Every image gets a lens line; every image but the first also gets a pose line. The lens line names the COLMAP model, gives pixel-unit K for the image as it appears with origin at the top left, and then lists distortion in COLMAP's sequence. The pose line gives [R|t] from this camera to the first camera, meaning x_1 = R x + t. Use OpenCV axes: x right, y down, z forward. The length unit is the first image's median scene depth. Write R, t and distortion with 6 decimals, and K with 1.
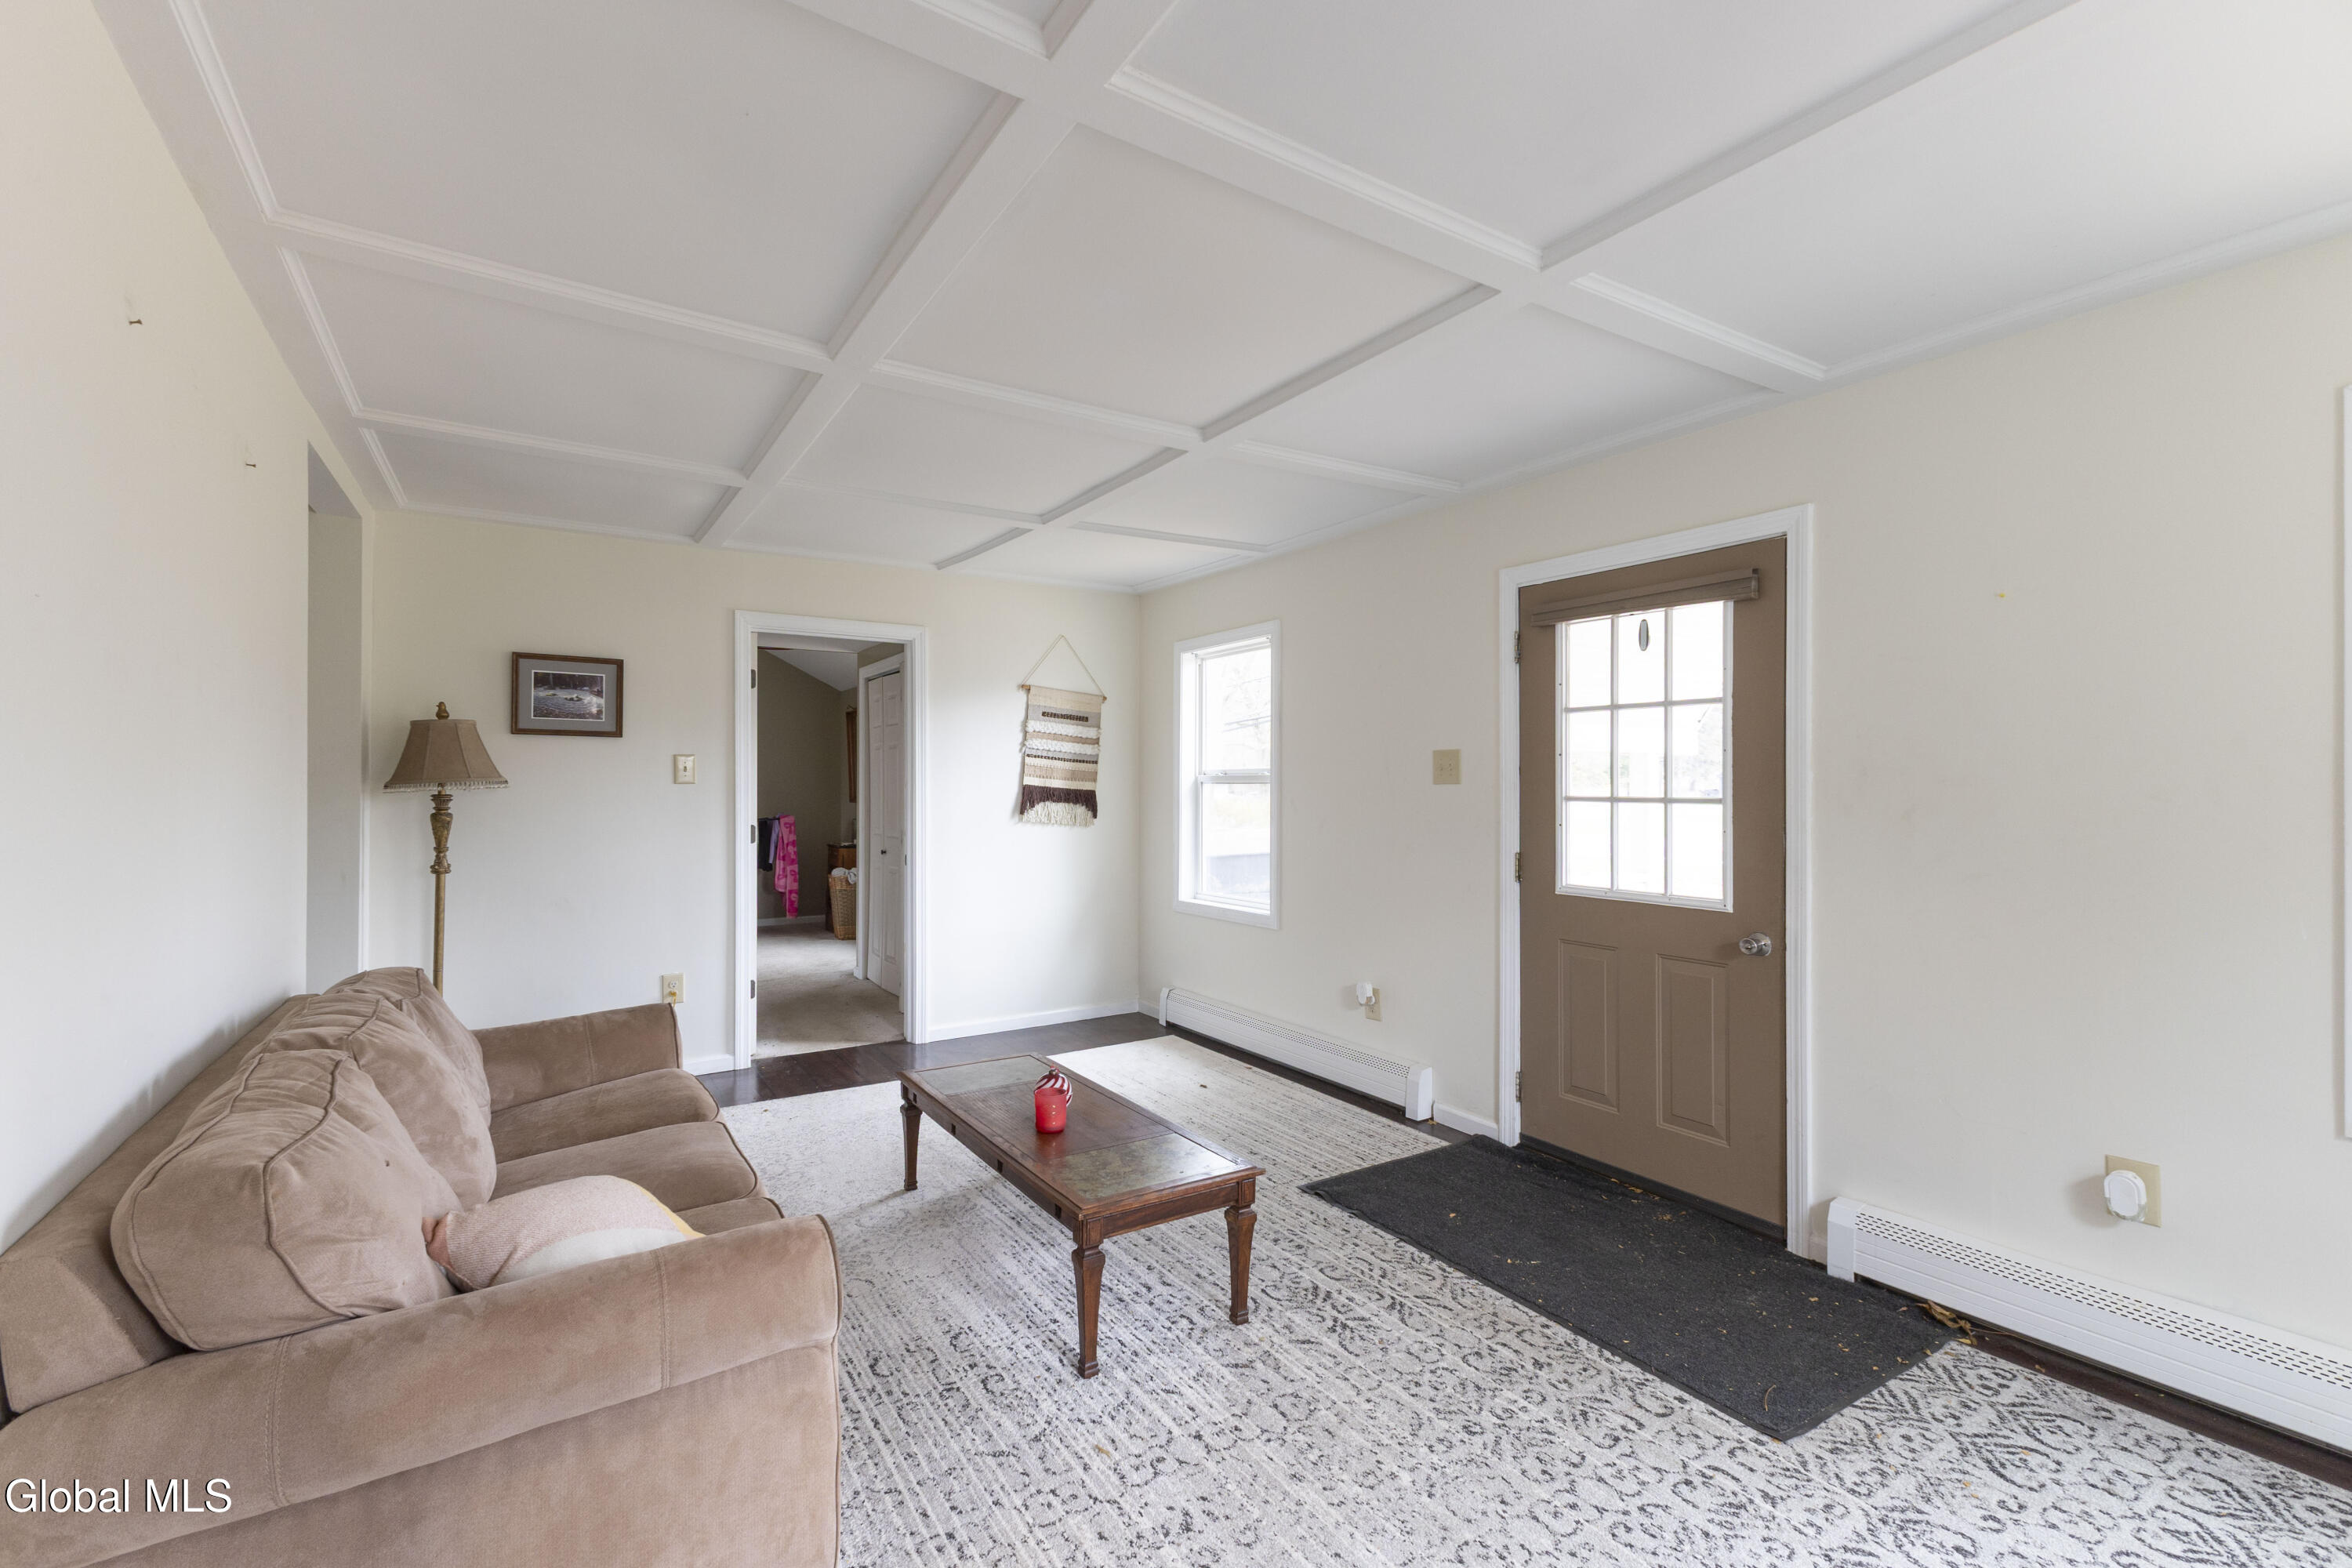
lens RADIAL K [[1020.6, 0, 1192.6], [0, 1020.6, 787.6], [0, 0, 1]] dist [0.011919, -0.003120]
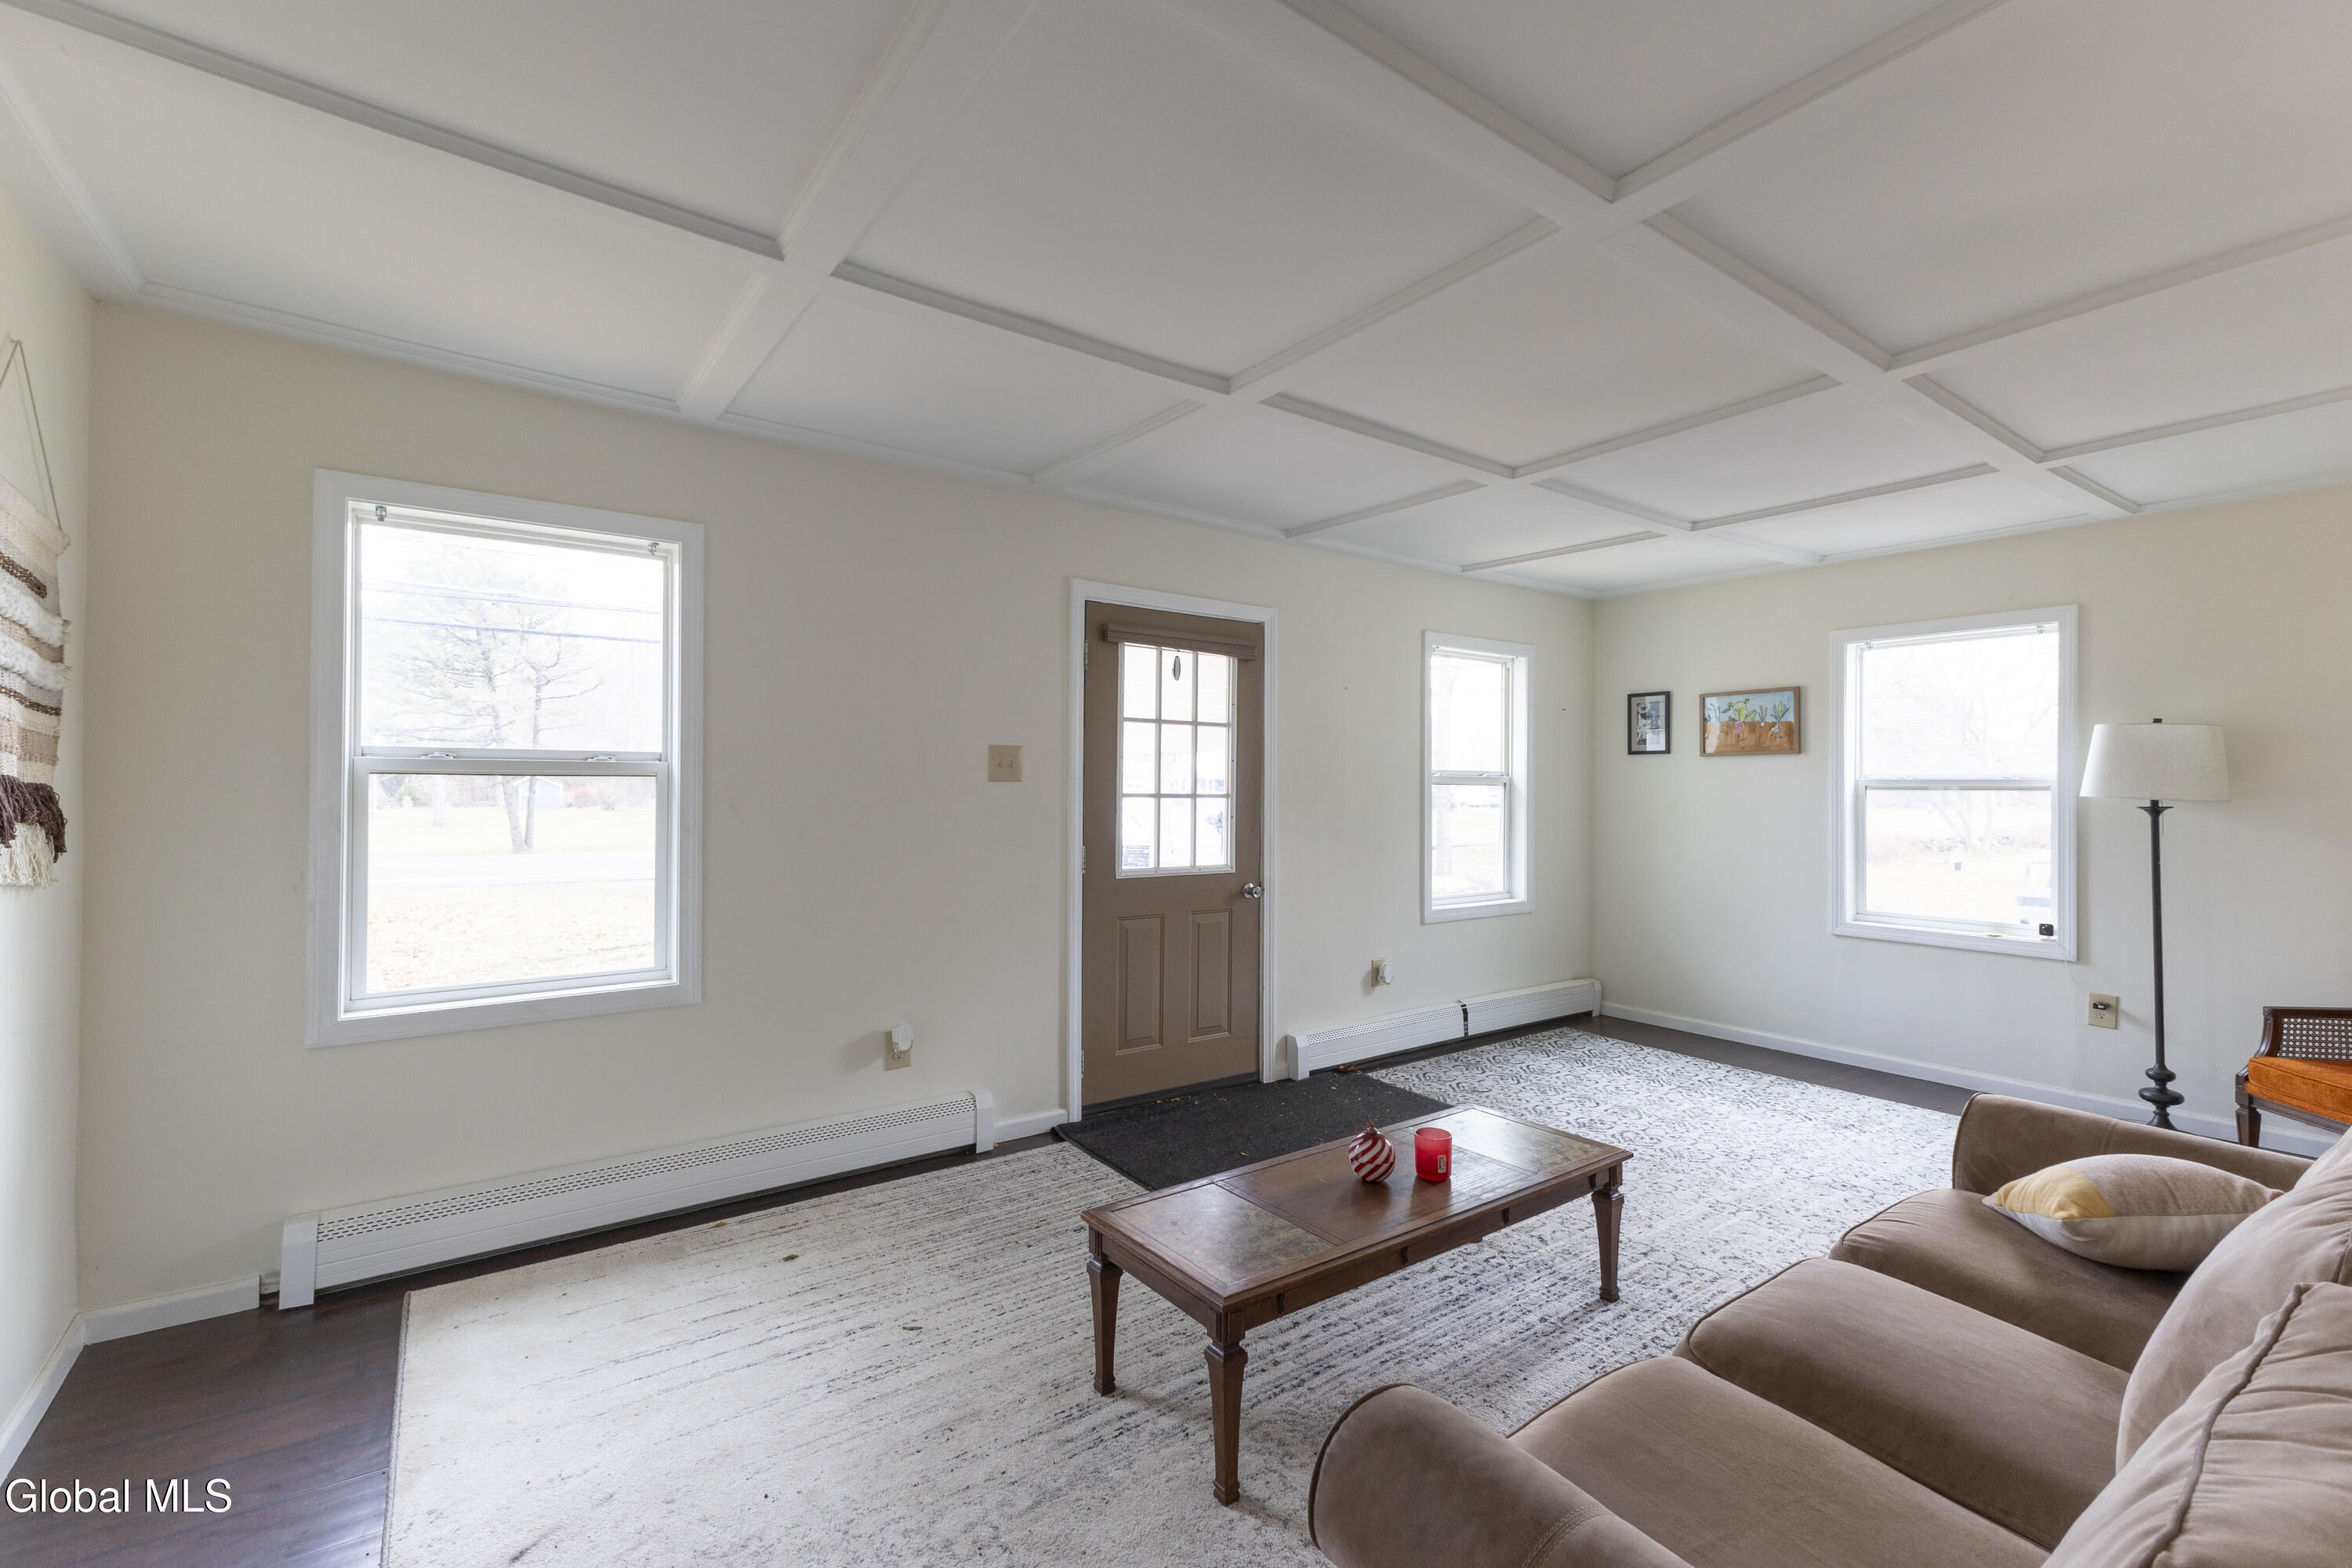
lens RADIAL K [[1020.6, 0, 1174.7], [0, 1020.6, 786.3], [0, 0, 1]] dist [0.011919, -0.003120]
pose [[-0.046157, -0.002037, 0.998932, -0.723196], [-0.005085, 0.999985, 0.001805, -0.001730], [-0.998921, -0.004997, -0.046166, 0.907211]]
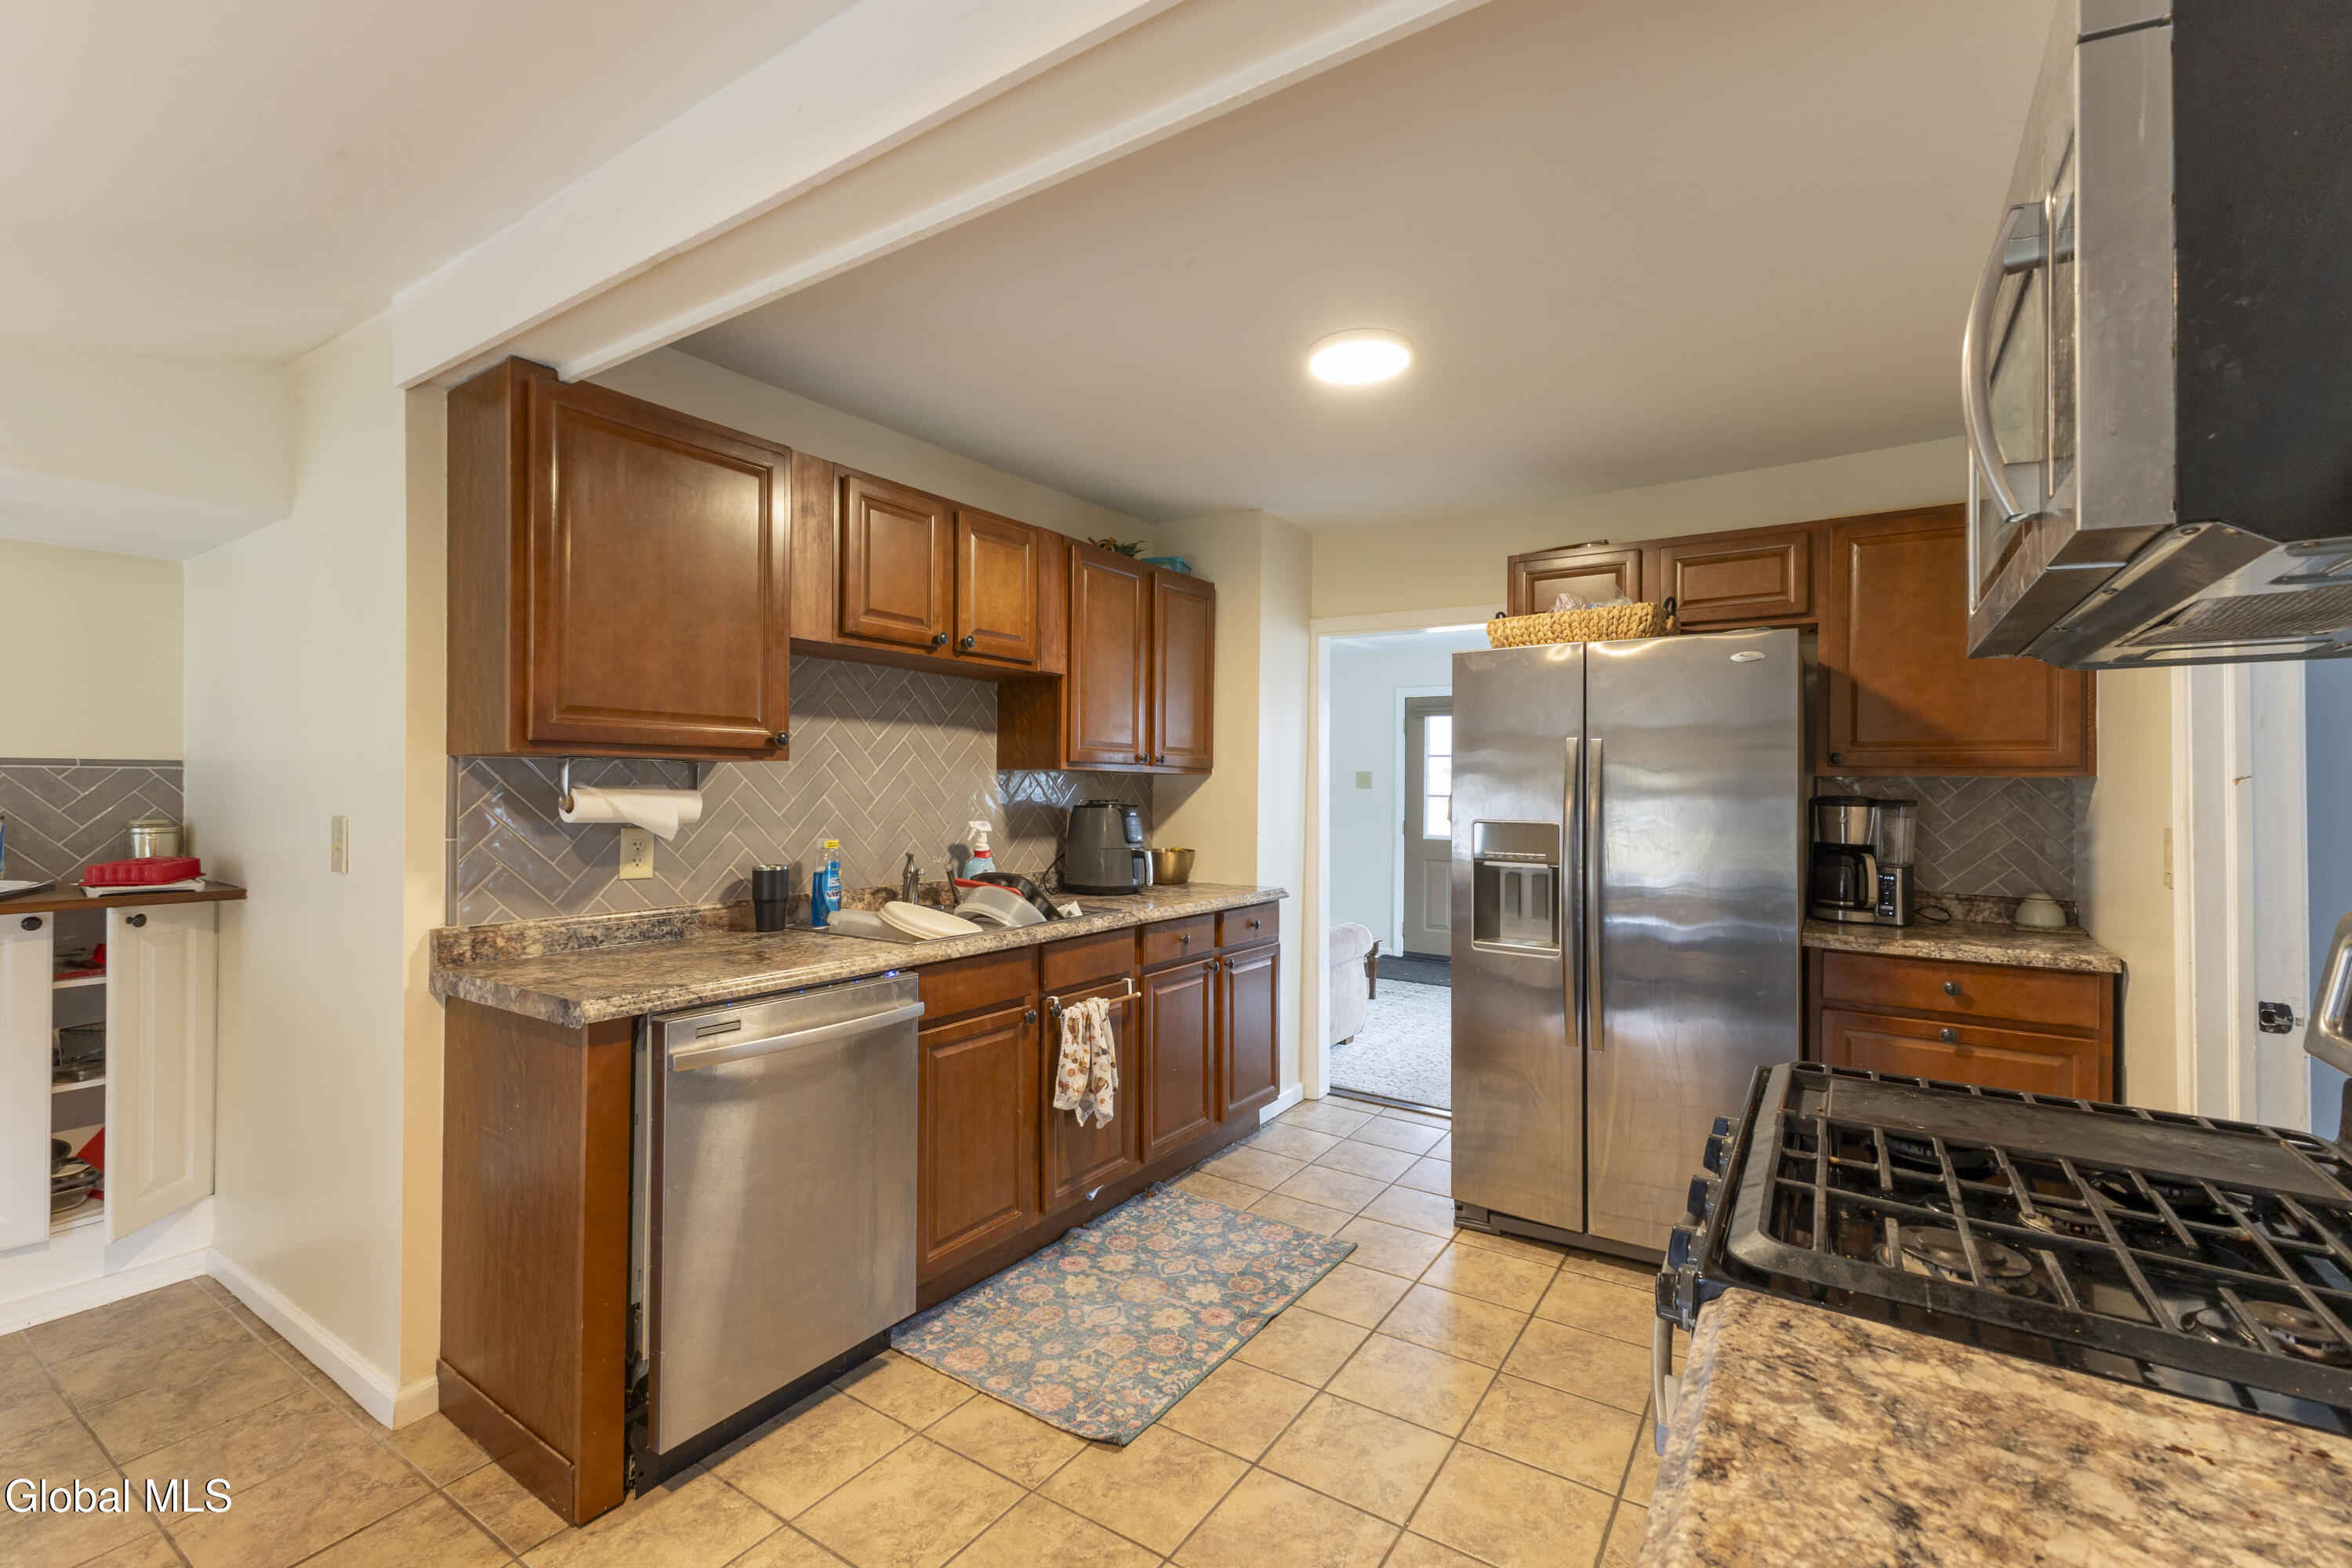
lens RADIAL K [[1020.6, 0, 1183.5], [0, 1020.6, 783.5], [0, 0, 1]] dist [0.011919, -0.003120]
pose [[0.918872, 0.004653, 0.394527, -0.922276], [-0.005712, 0.999983, 0.001509, -0.016945], [-0.394513, -0.003640, 0.918883, -0.776961]]
